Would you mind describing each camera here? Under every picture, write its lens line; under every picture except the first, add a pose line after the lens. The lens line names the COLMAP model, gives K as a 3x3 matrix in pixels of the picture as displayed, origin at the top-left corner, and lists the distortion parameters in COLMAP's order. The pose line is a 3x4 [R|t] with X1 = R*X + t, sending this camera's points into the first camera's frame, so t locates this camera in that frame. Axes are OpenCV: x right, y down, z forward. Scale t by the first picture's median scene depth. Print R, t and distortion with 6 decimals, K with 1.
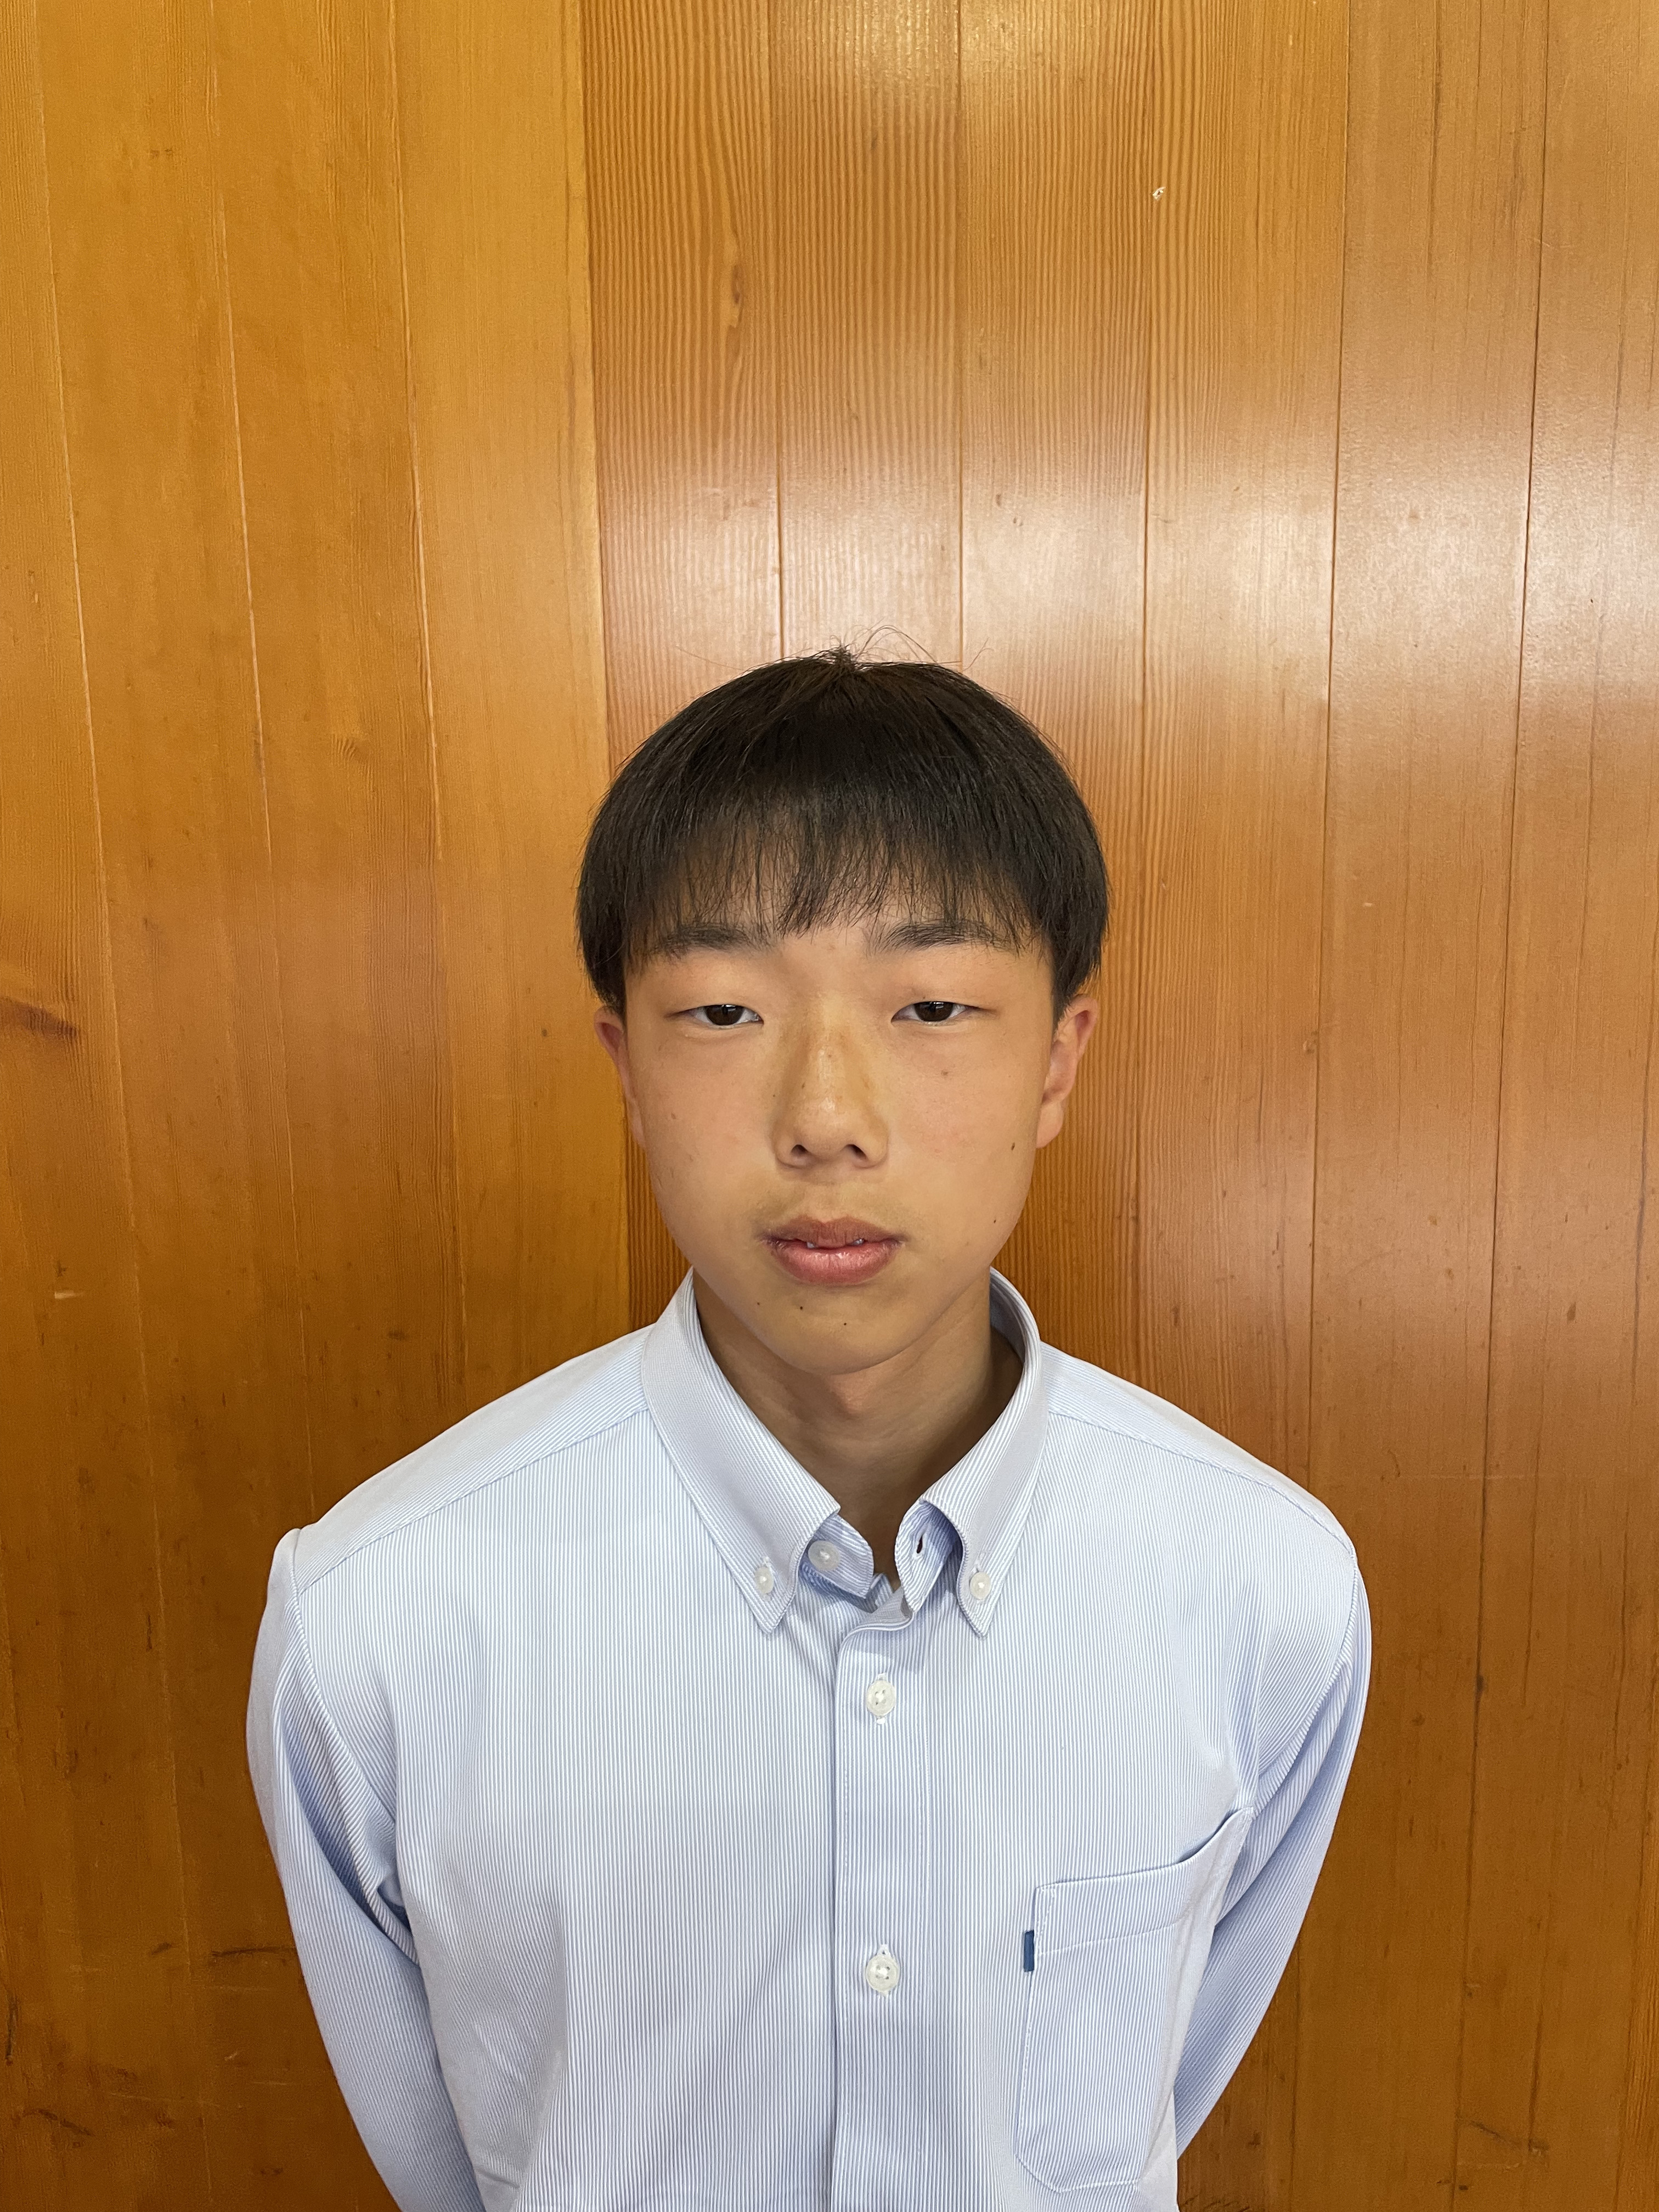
lens RADIAL K [[1550.6, 0, 820.6], [0, 1550.6, 1156.5], [0, 0, 1]] dist [0.067120, -0.066539]
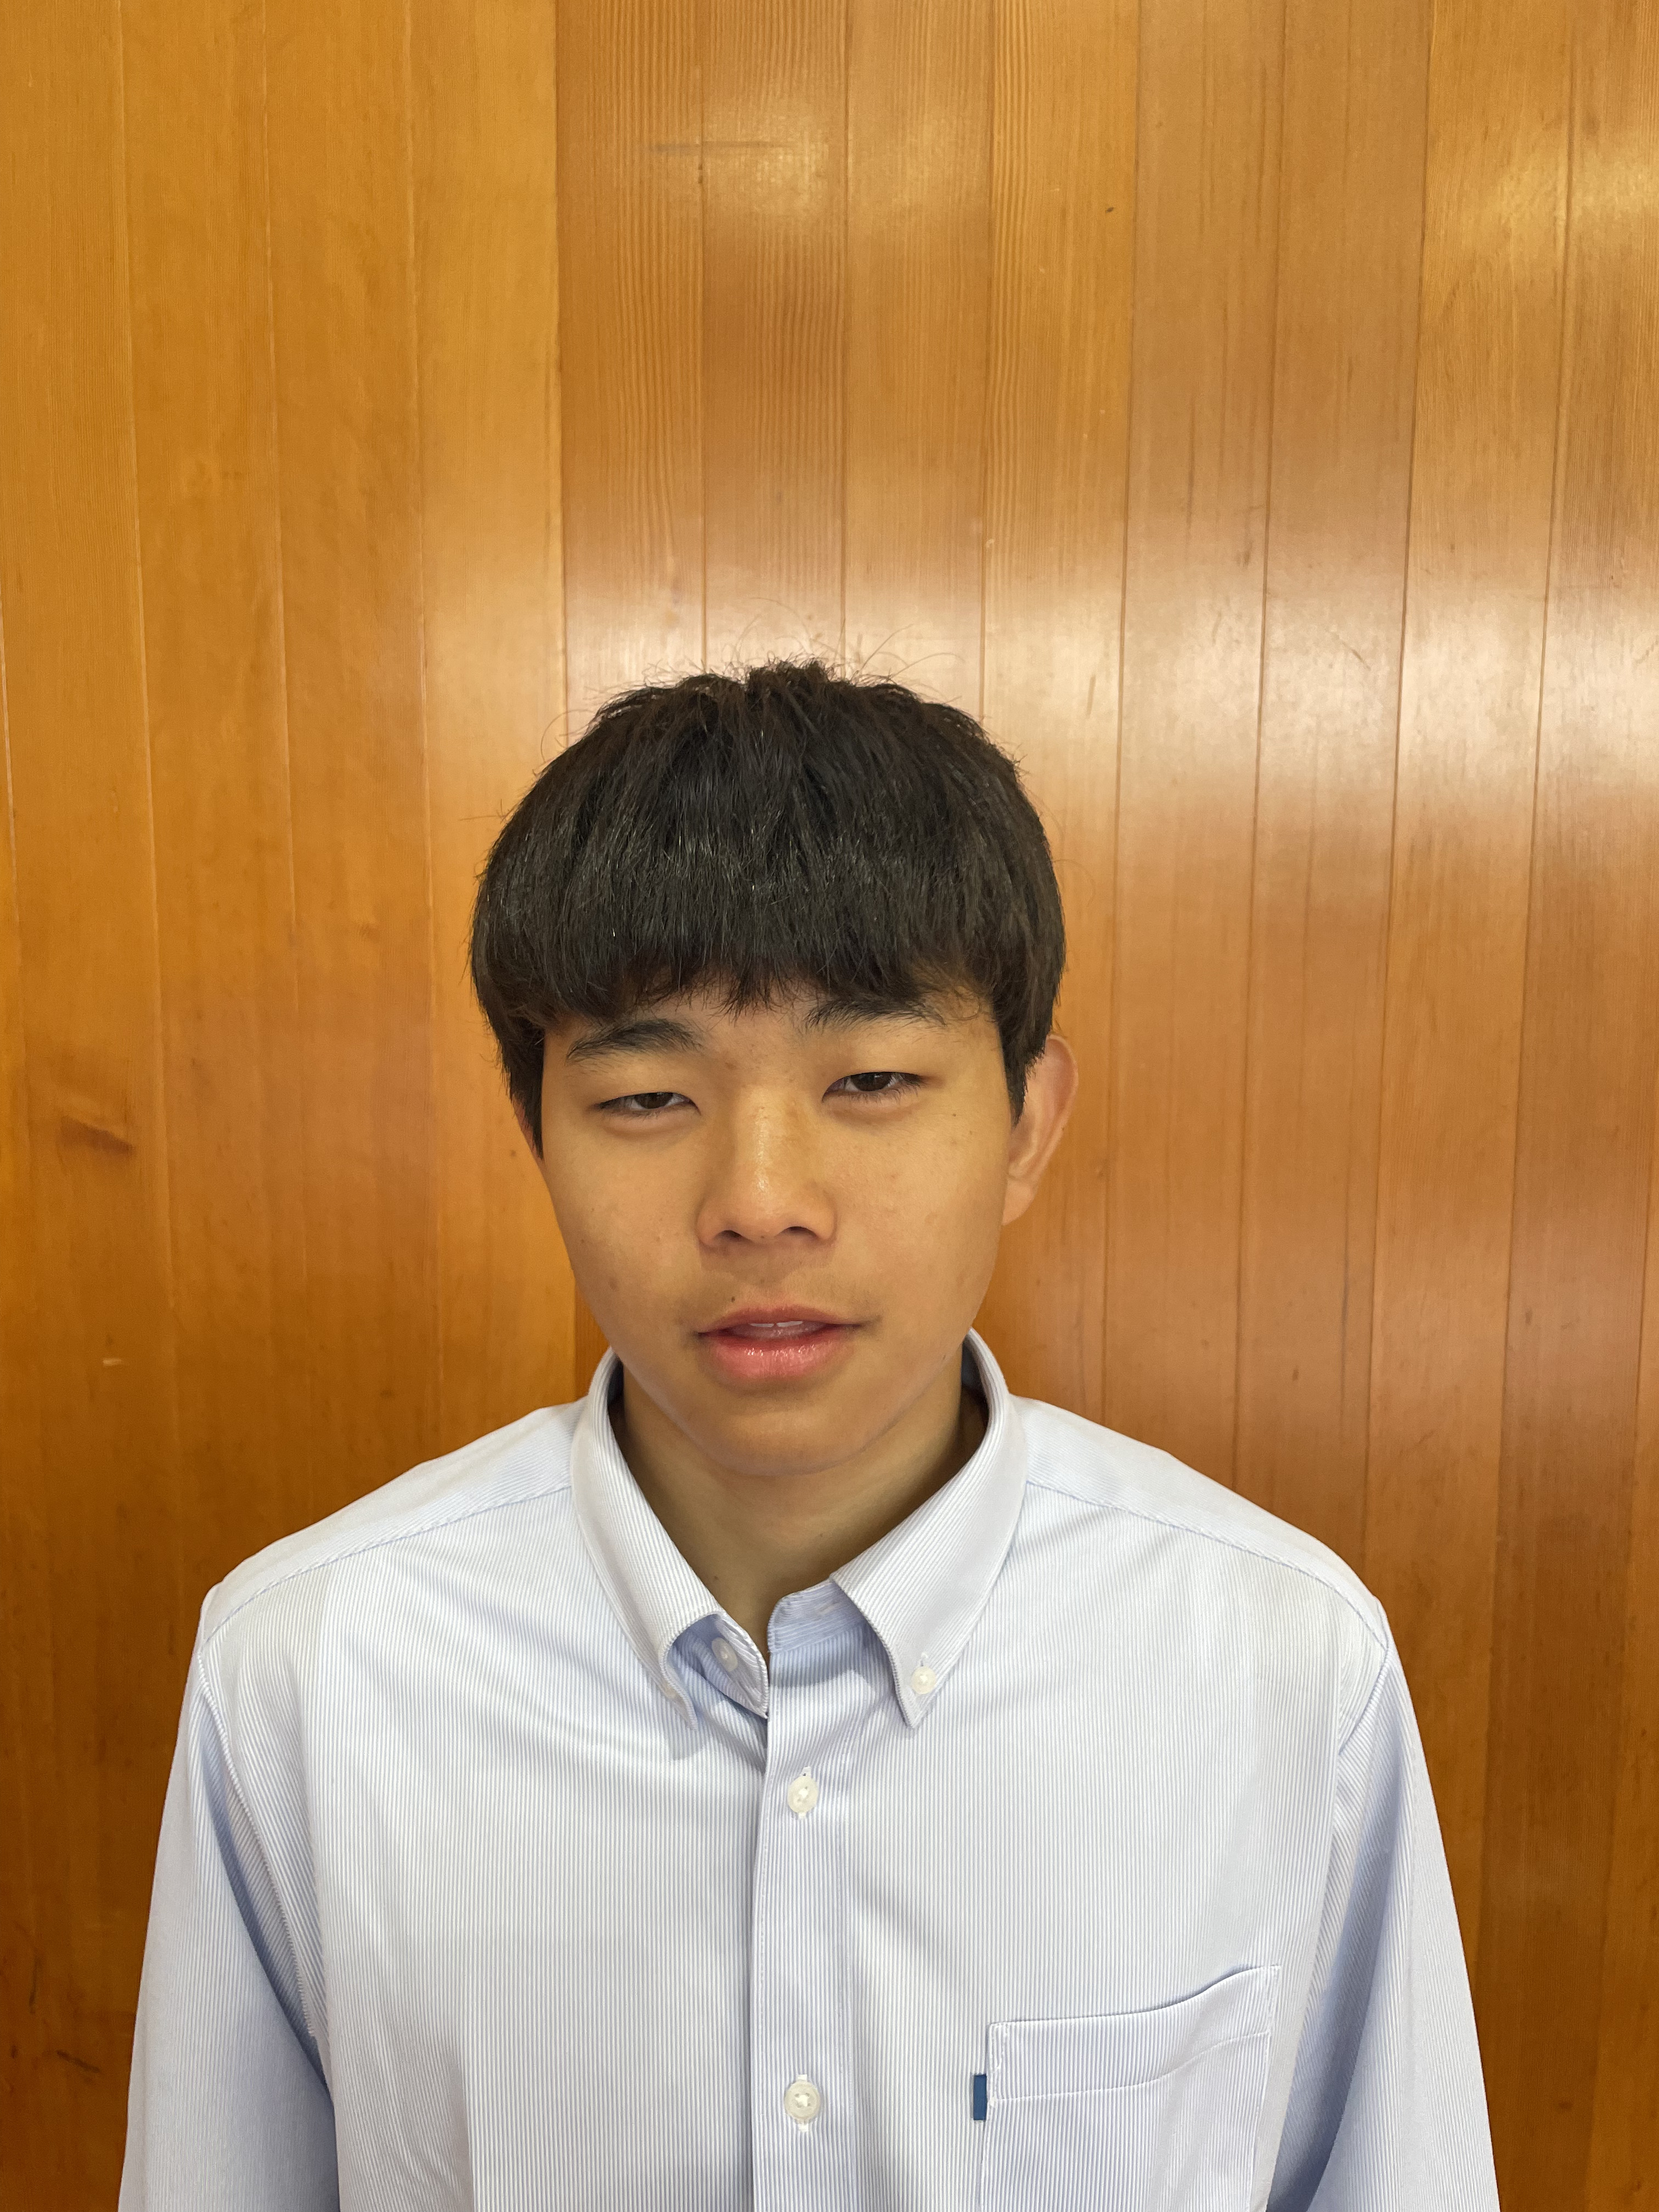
lens RADIAL K [[1824.9, 0, 809.0], [0, 1824.9, 1129.8], [0, 0, 1]] dist [0.092158, -0.137748]
pose [[0.995242, 0.012282, 0.096653, -0.083610], [-0.008837, 0.999313, -0.035995, -0.048294], [-0.097029, 0.034970, 0.994667, -0.523376]]
